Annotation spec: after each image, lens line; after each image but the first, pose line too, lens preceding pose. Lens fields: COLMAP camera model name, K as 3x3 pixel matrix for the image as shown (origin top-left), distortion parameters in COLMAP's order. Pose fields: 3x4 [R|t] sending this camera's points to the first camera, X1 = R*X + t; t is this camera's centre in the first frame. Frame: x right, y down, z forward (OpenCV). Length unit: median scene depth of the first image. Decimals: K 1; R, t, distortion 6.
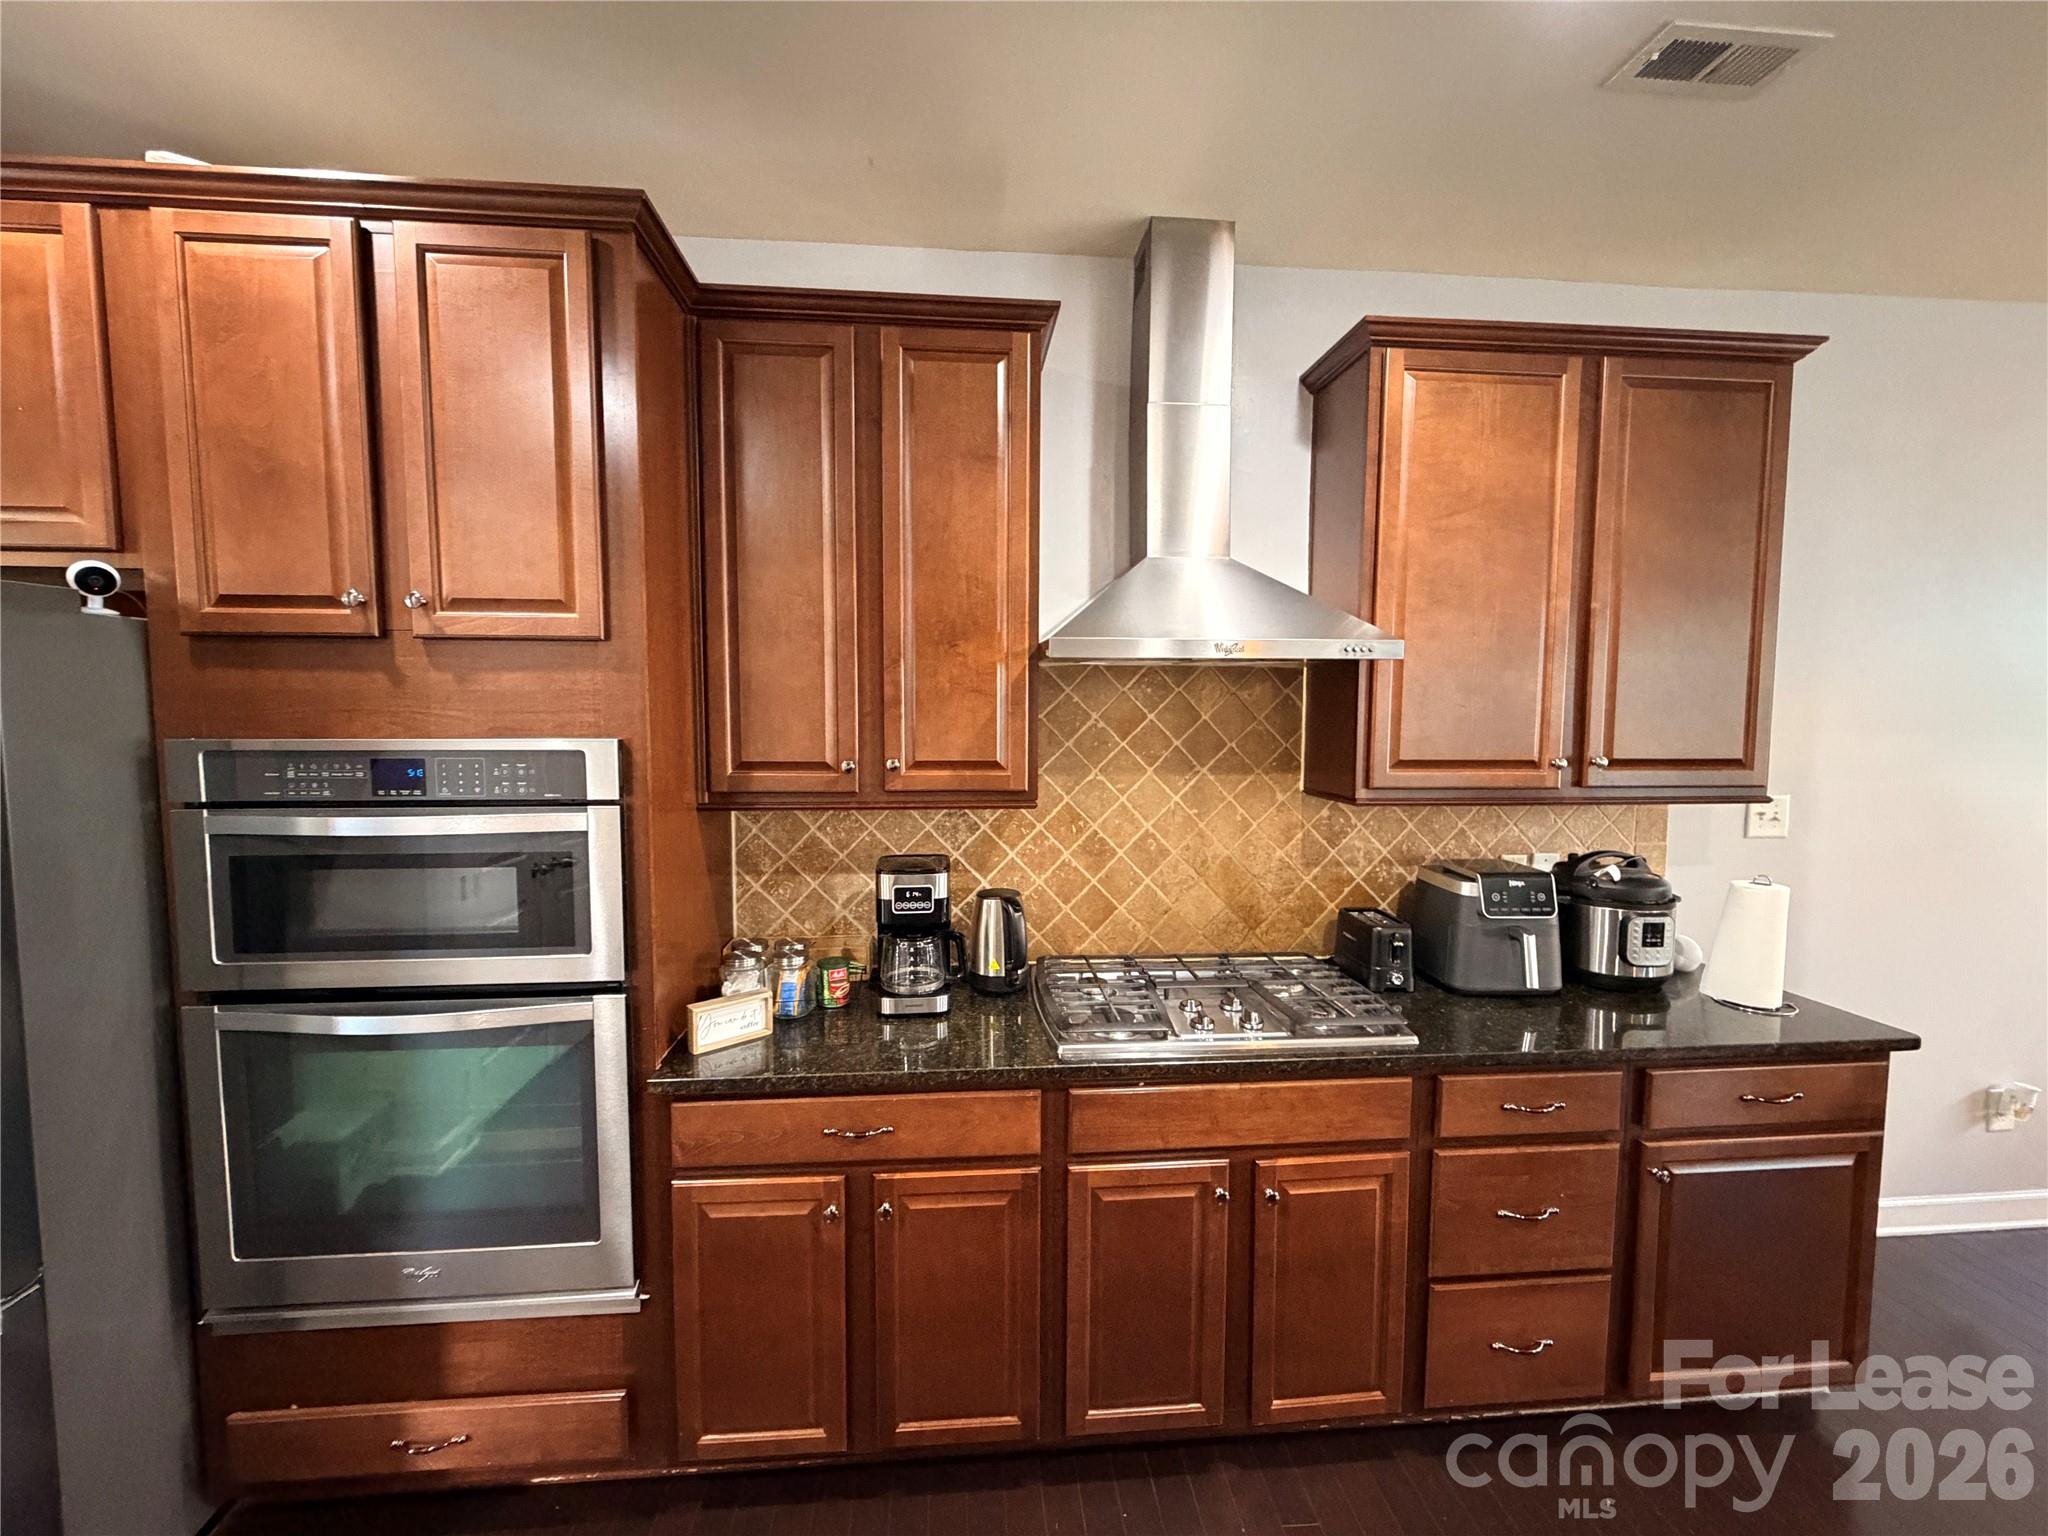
lens RADIAL K [[822.5, 0, 1022.3], [0, 822.5, 773.5], [0, 0, 1]] dist [0.001260, -0.000097]
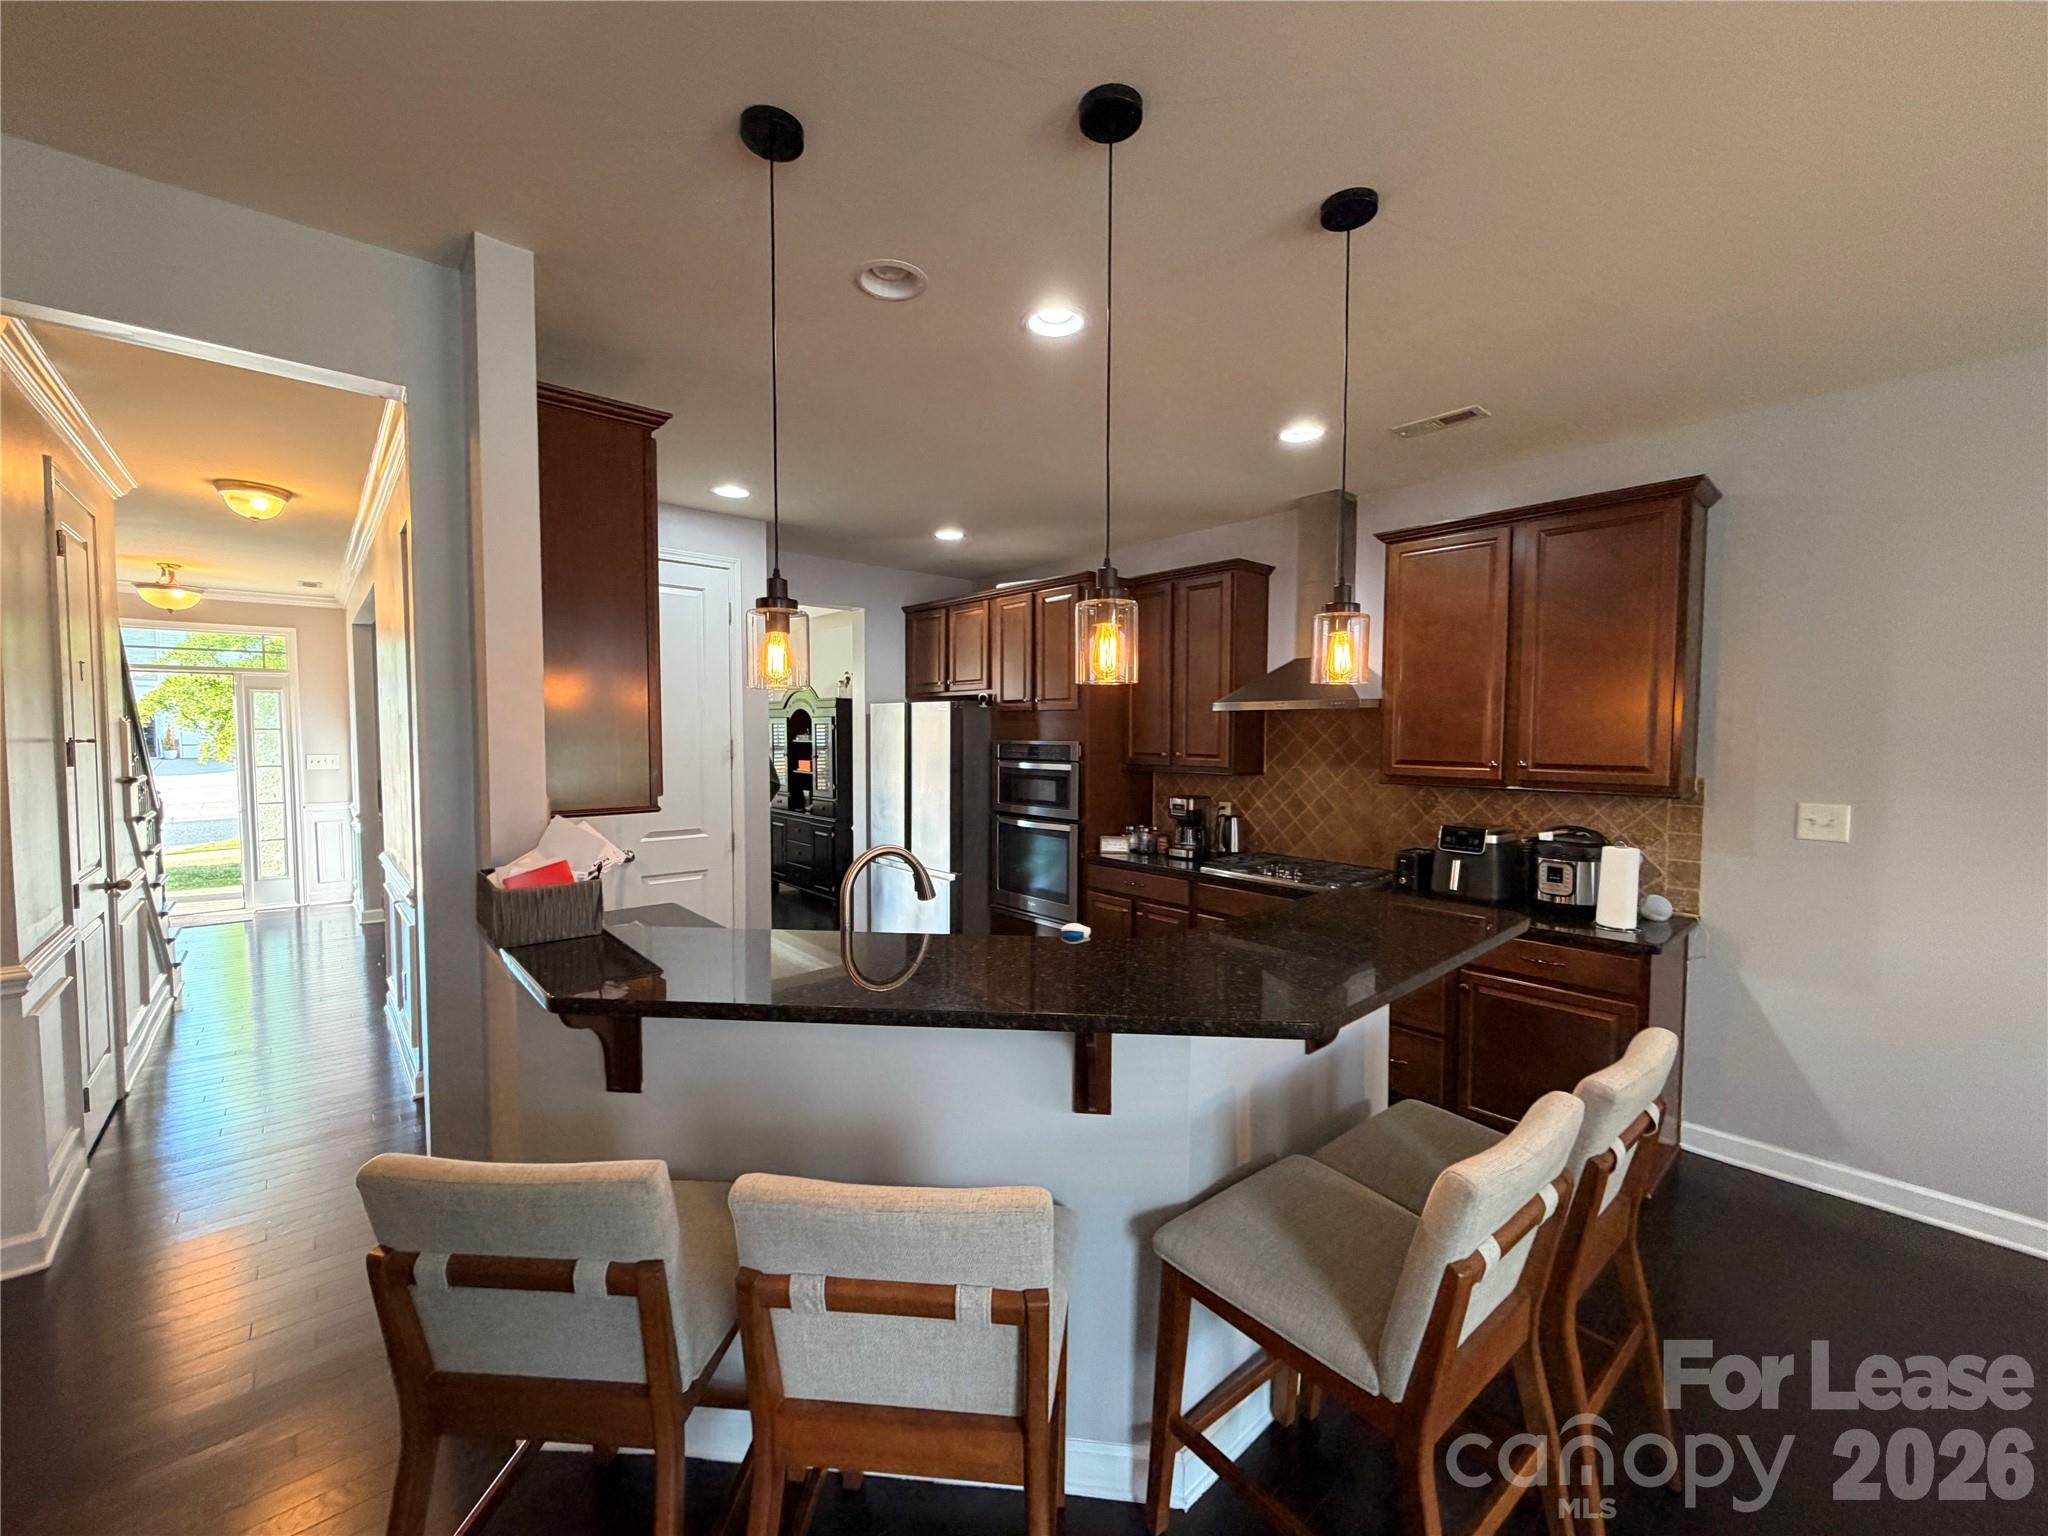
lens RADIAL K [[822.5, 0, 1019.3], [0, 822.5, 768.8], [0, 0, 1]] dist [0.001260, -0.000097]
pose [[0.600724, 0.040042, -0.798453, 1.707544], [-0.062335, 0.998050, 0.003154, 0.060639], [0.797023, 0.047877, 0.602048, -0.963737]]
